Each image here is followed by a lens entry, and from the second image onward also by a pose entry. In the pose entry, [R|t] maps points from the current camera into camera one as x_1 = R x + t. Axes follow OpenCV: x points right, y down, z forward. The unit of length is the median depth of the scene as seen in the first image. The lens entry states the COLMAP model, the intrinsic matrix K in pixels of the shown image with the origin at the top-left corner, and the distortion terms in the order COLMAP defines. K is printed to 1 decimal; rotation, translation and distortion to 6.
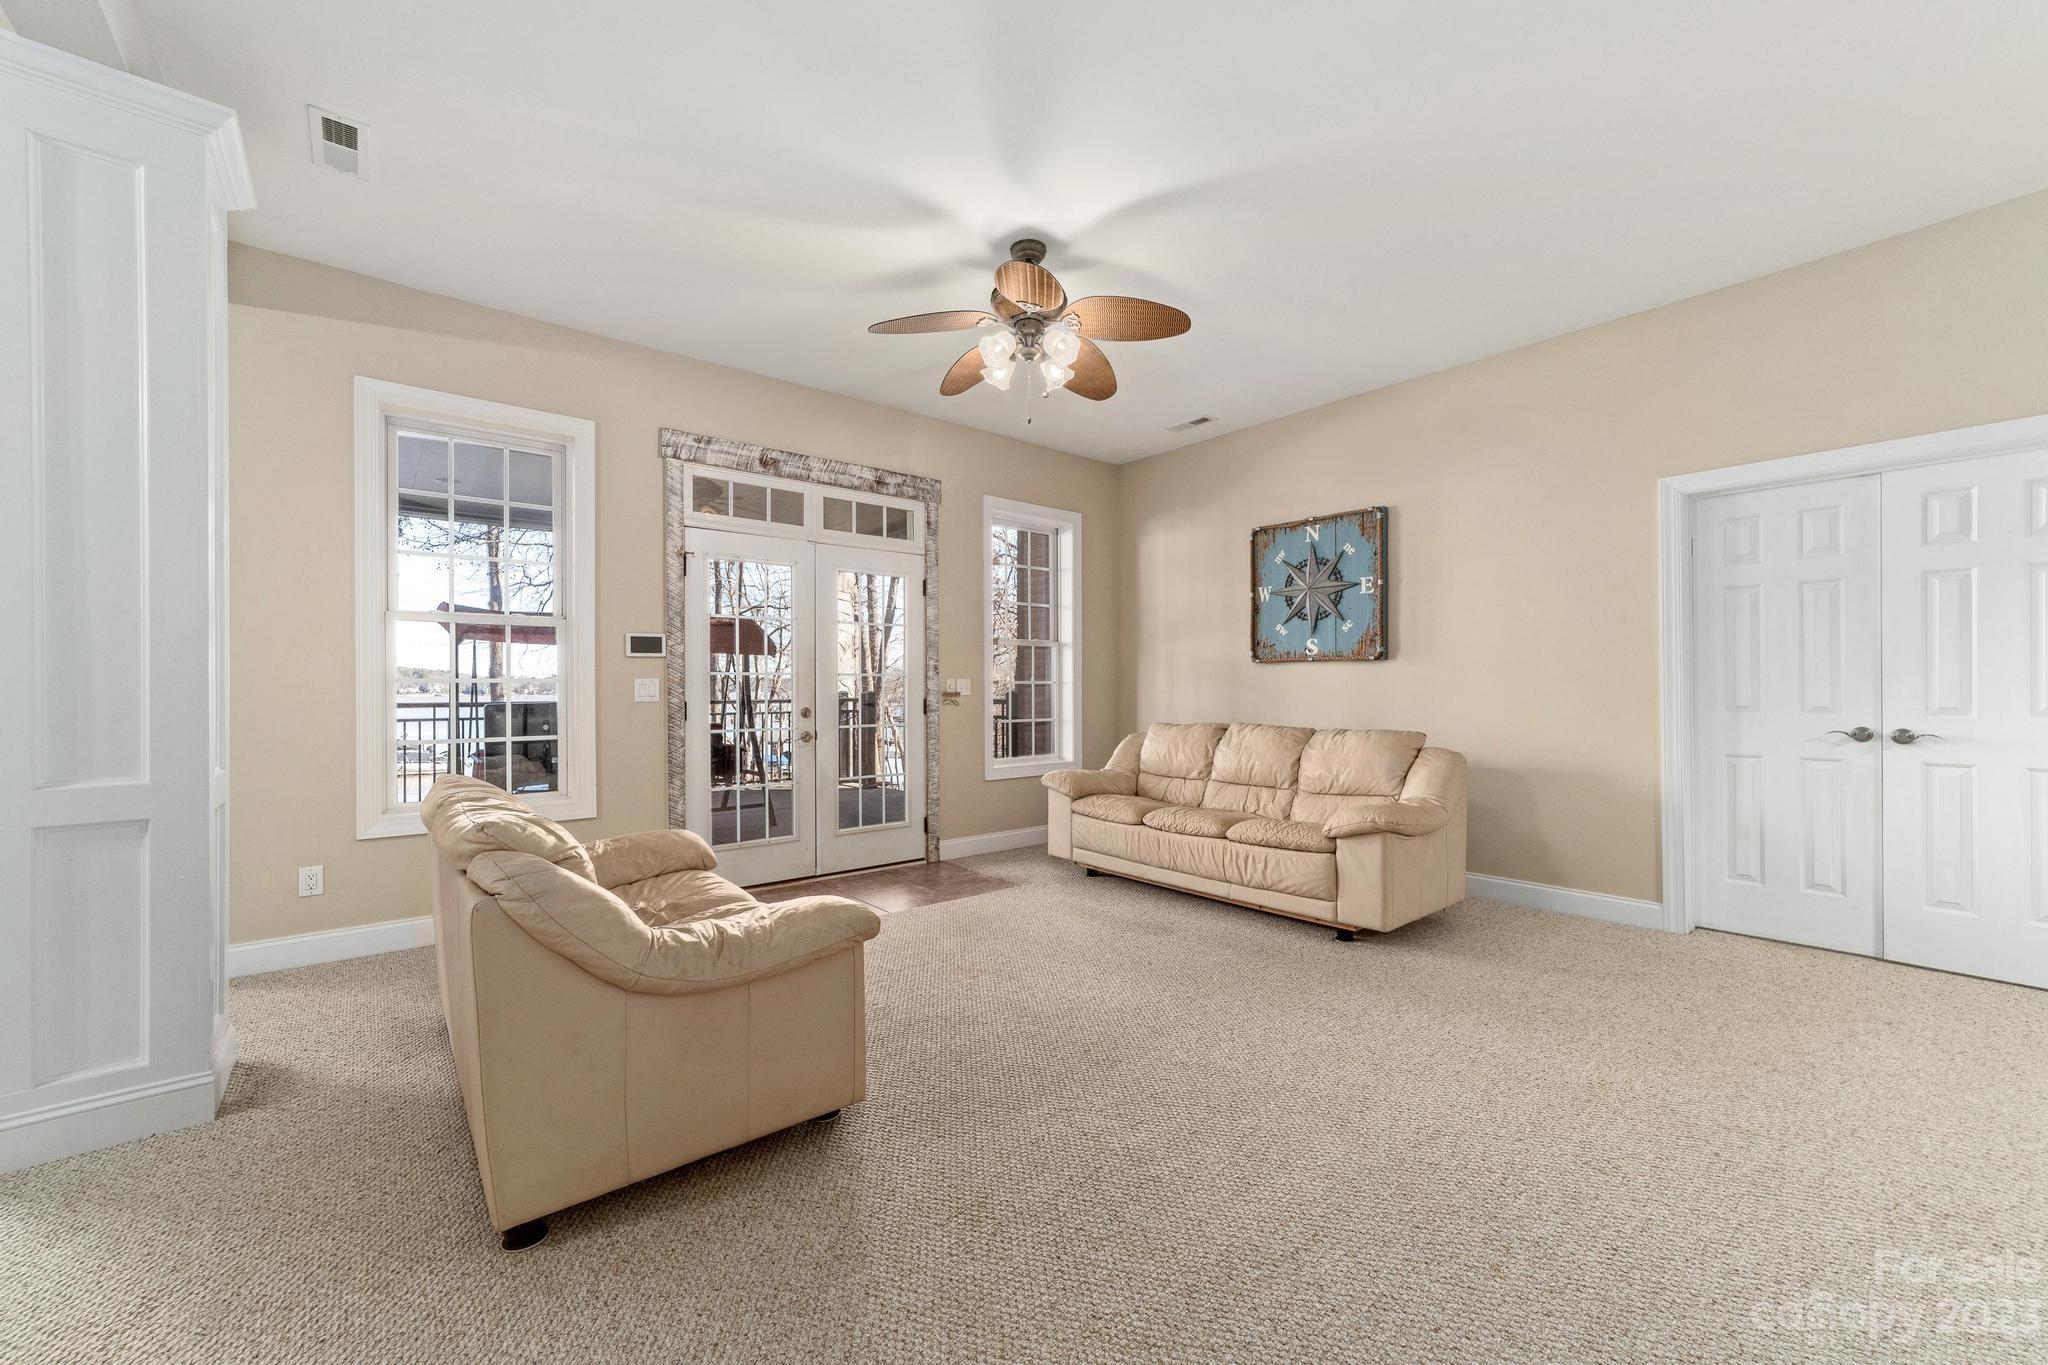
lens RADIAL K [[812.9, 0, 1013.7], [0, 812.9, 684.9], [0, 0, 1]] dist [-0.001335, 0.006220]
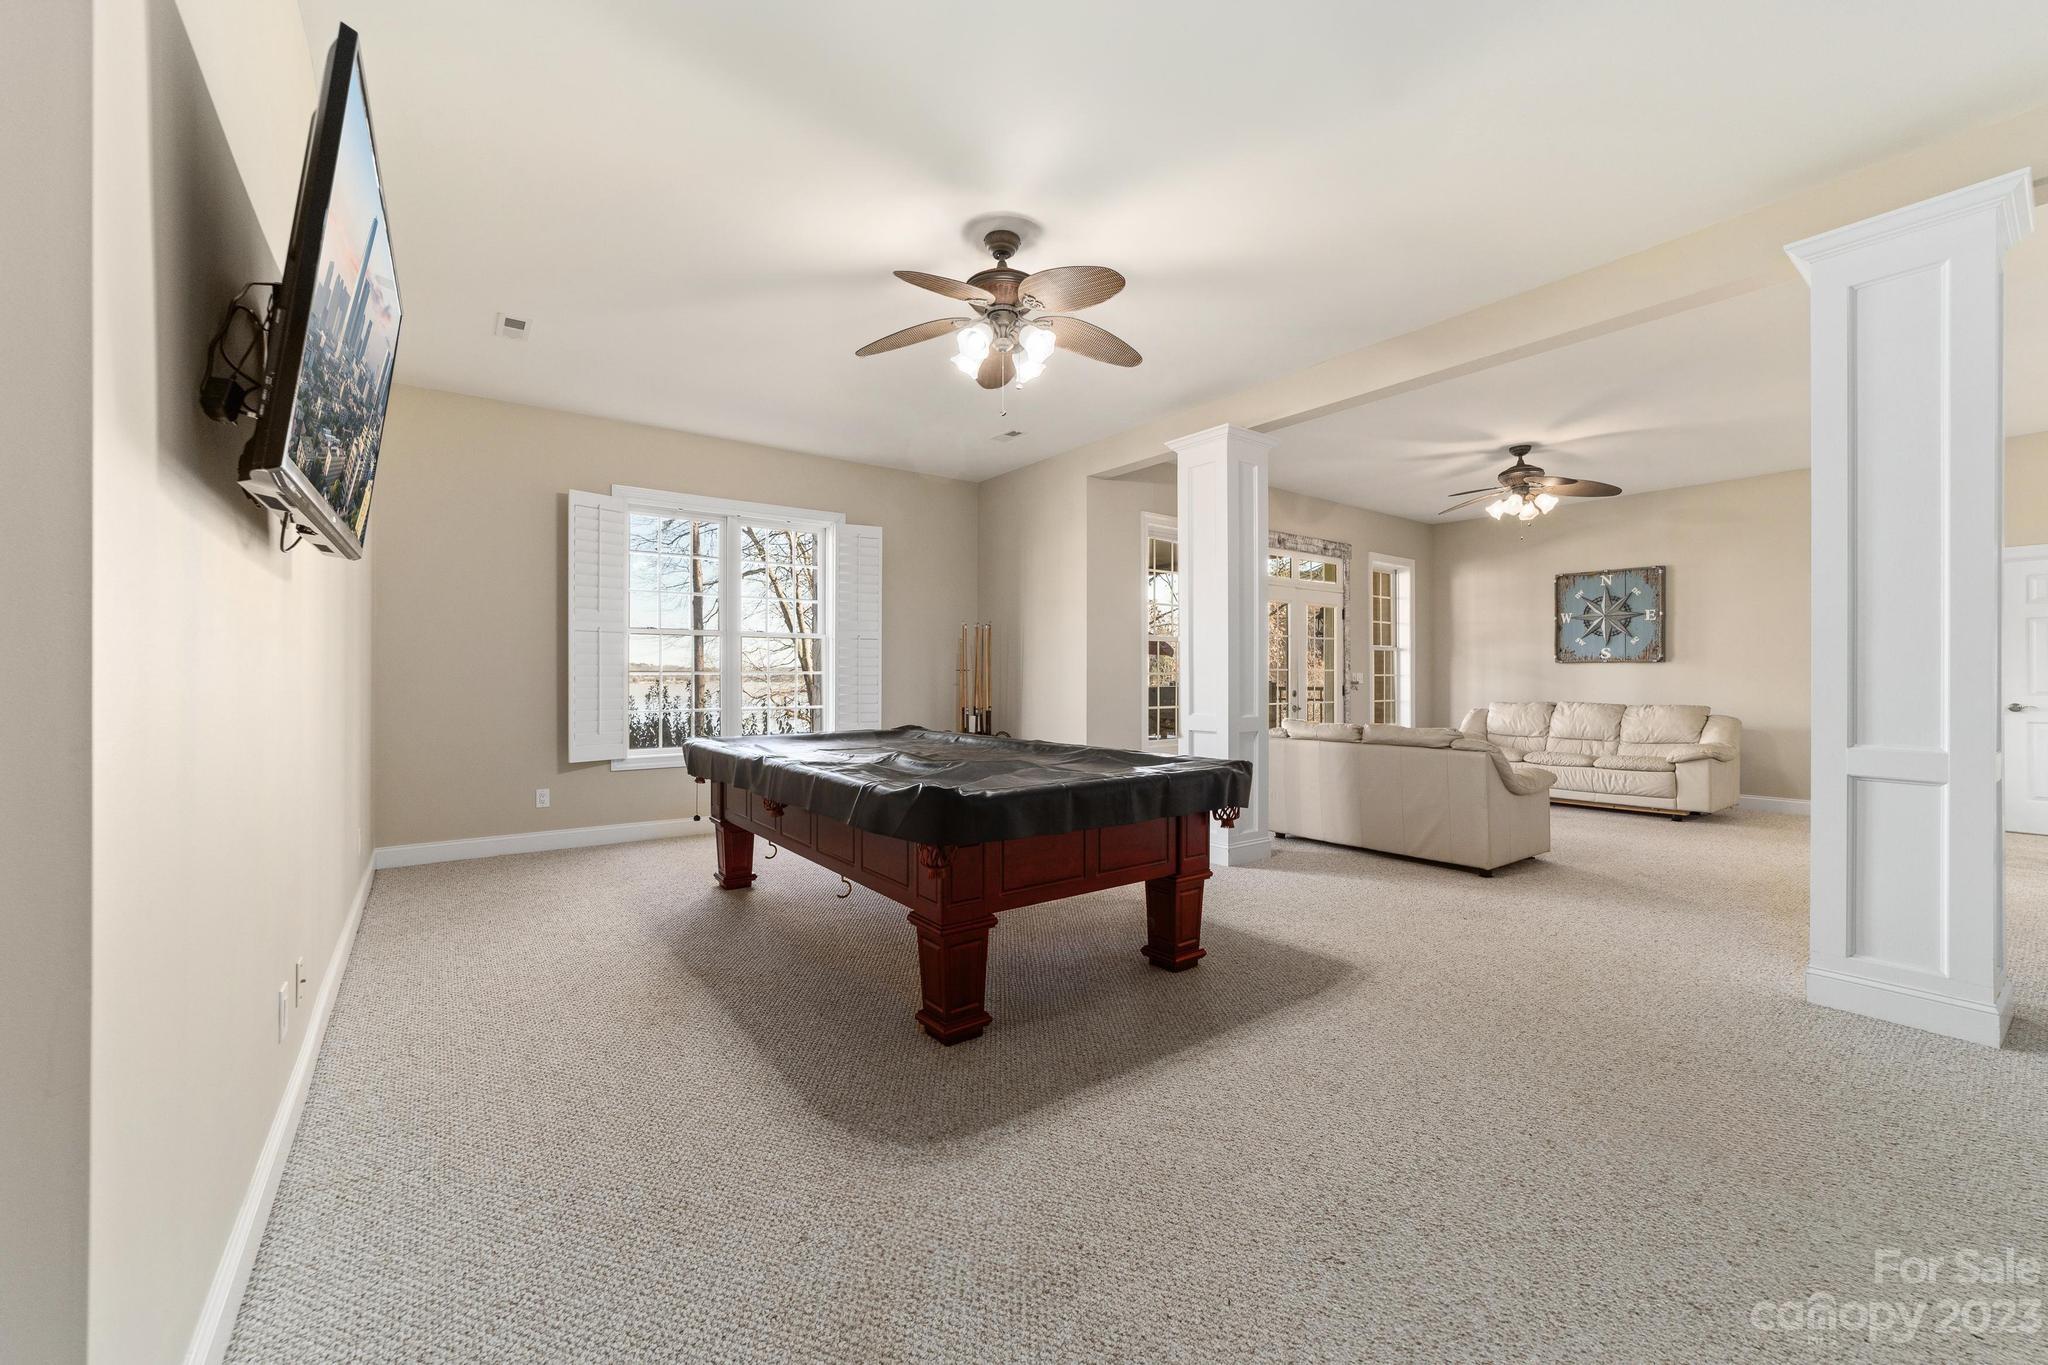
lens RADIAL K [[812.9, 0, 1013.7], [0, 812.9, 684.9], [0, 0, 1]] dist [-0.001335, 0.006220]
pose [[0.999141, 0.003974, -0.041247, -0.714574], [-0.003400, 0.999896, 0.013999, -0.004065], [0.041298, -0.013847, 0.999051, -0.617374]]
